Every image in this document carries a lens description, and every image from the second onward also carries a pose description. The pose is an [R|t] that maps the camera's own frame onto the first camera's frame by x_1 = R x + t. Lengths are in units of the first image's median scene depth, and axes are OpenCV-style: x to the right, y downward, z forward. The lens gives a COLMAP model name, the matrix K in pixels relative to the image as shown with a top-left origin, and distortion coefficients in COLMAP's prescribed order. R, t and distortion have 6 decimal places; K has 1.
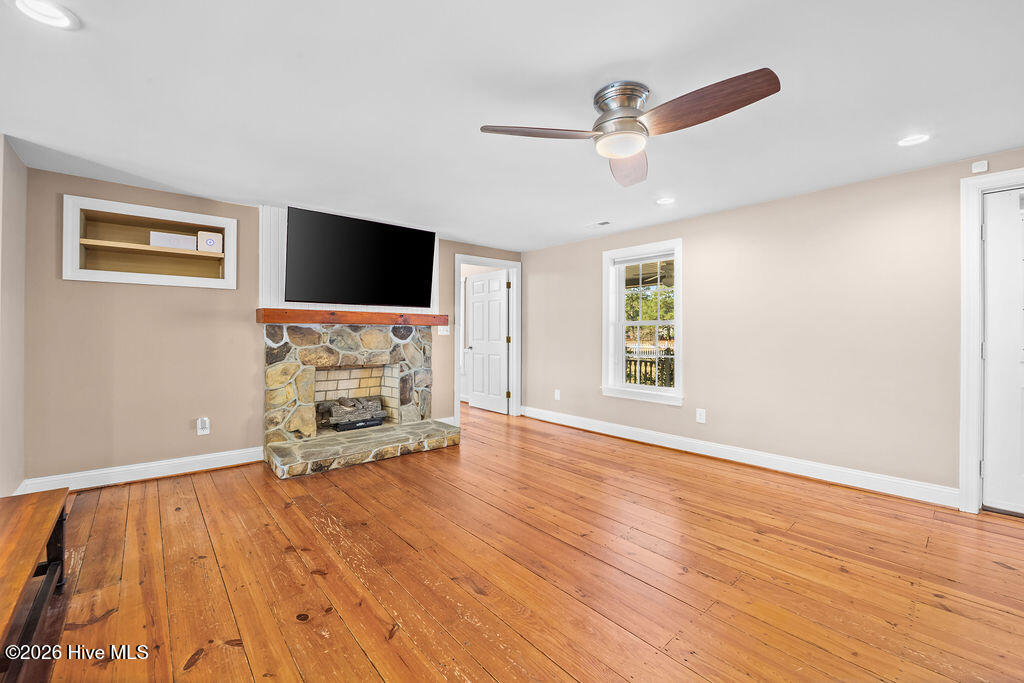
lens RADIAL K [[416.4, 0, 507.9], [0, 416.4, 330.5], [0, 0, 1]] dist [0.002169, -0.002800]
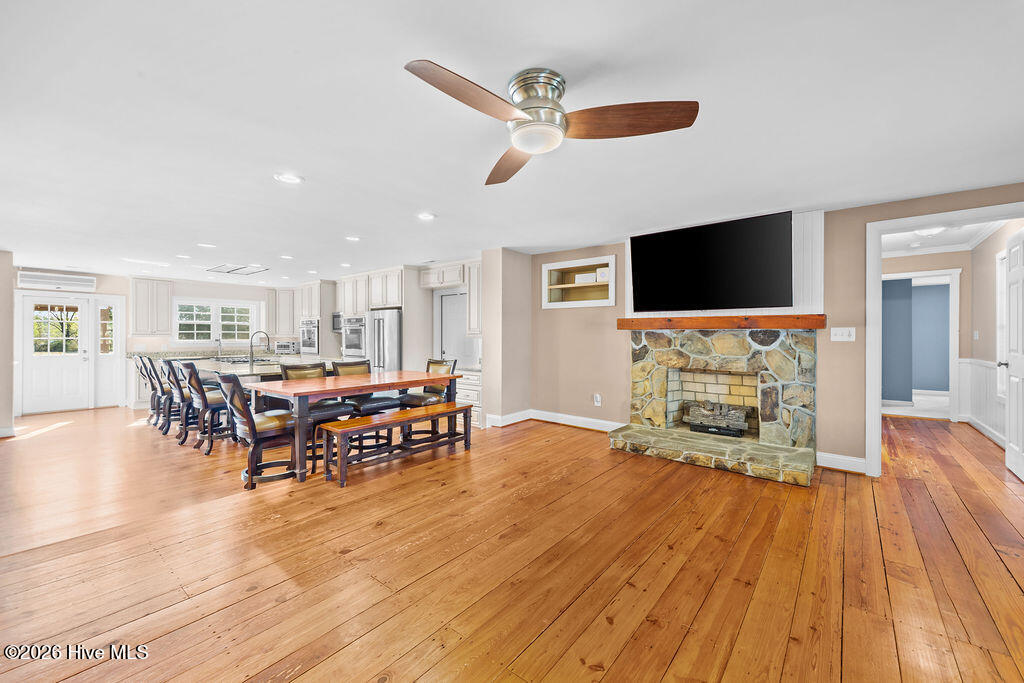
lens RADIAL K [[416.4, 0, 510.2], [0, 416.4, 335.8], [0, 0, 1]] dist [0.002169, -0.002800]
pose [[0.171519, -0.000160, -0.985181, 0.594865], [0.002736, 0.999996, 0.000314, -0.000134], [0.985177, -0.002749, 0.171519, 0.390447]]
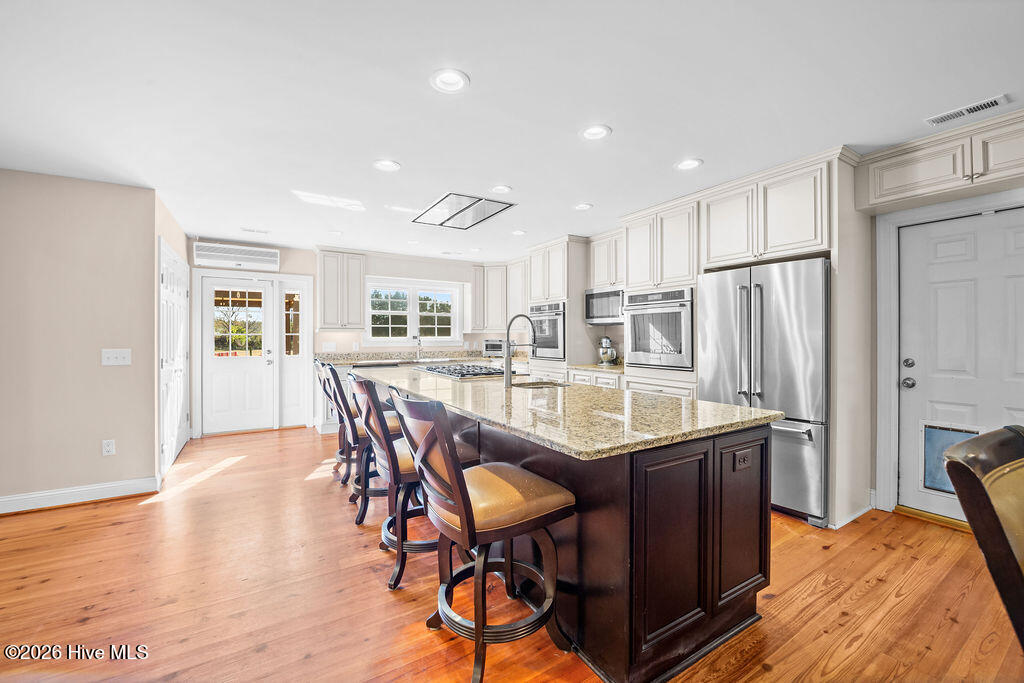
lens RADIAL K [[416.4, 0, 505.7], [0, 416.4, 337.2], [0, 0, 1]] dist [0.002169, -0.002800]
pose [[-0.173441, 0.002643, -0.984841, -0.370110], [0.006405, 0.999978, 0.001556, 0.020176], [0.984823, -0.006039, -0.173454, -0.167195]]
